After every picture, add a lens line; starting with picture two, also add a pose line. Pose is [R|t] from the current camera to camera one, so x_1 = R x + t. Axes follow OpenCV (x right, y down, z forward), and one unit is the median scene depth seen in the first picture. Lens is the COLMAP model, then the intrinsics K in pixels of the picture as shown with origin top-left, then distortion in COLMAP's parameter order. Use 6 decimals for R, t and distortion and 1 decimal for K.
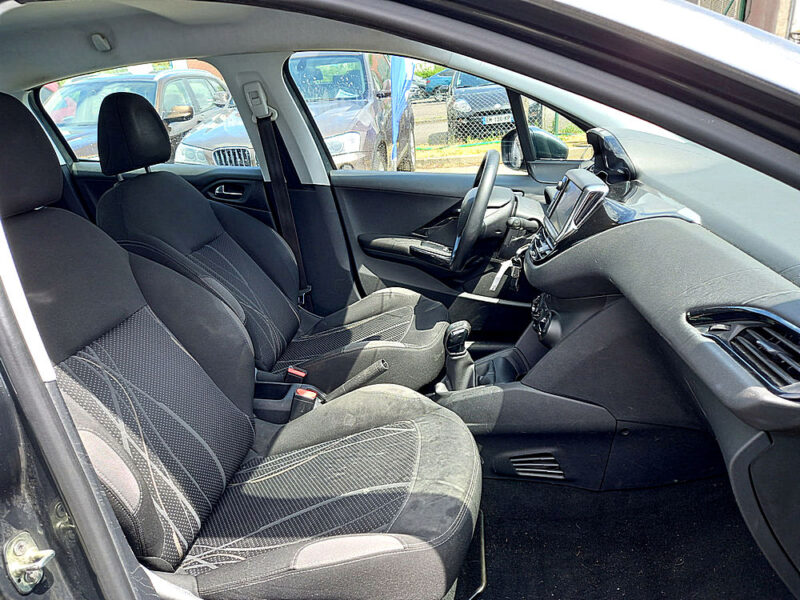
lens RADIAL K [[581.6, 0, 407.0], [0, 581.6, 295.8], [0, 0, 1]] dist [0.080908, -0.070965]
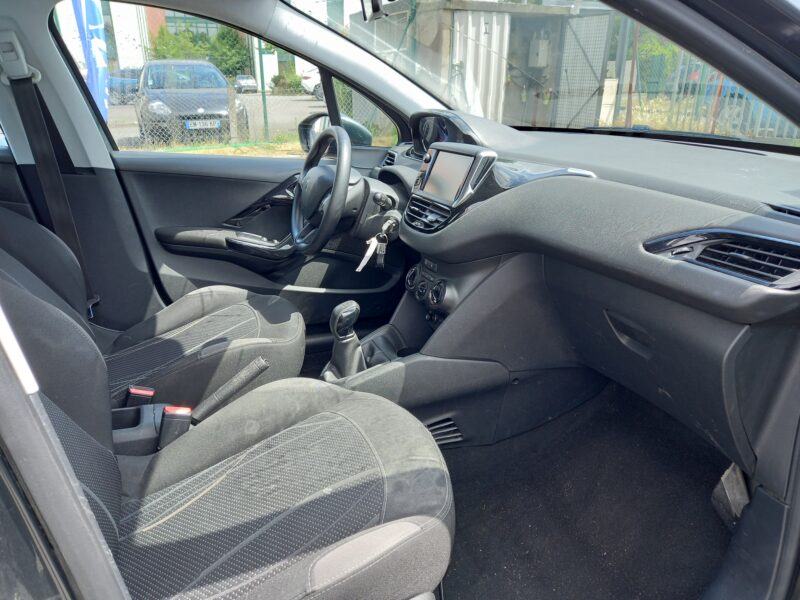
lens RADIAL K [[581.6, 0, 407.0], [0, 581.6, 295.8], [0, 0, 1]] dist [0.080908, -0.070965]
pose [[0.873961, -0.100489, 0.475494, -0.249474], [0.111059, 0.993796, 0.005898, 0.037045], [-0.473137, 0.047653, 0.879699, 0.114945]]
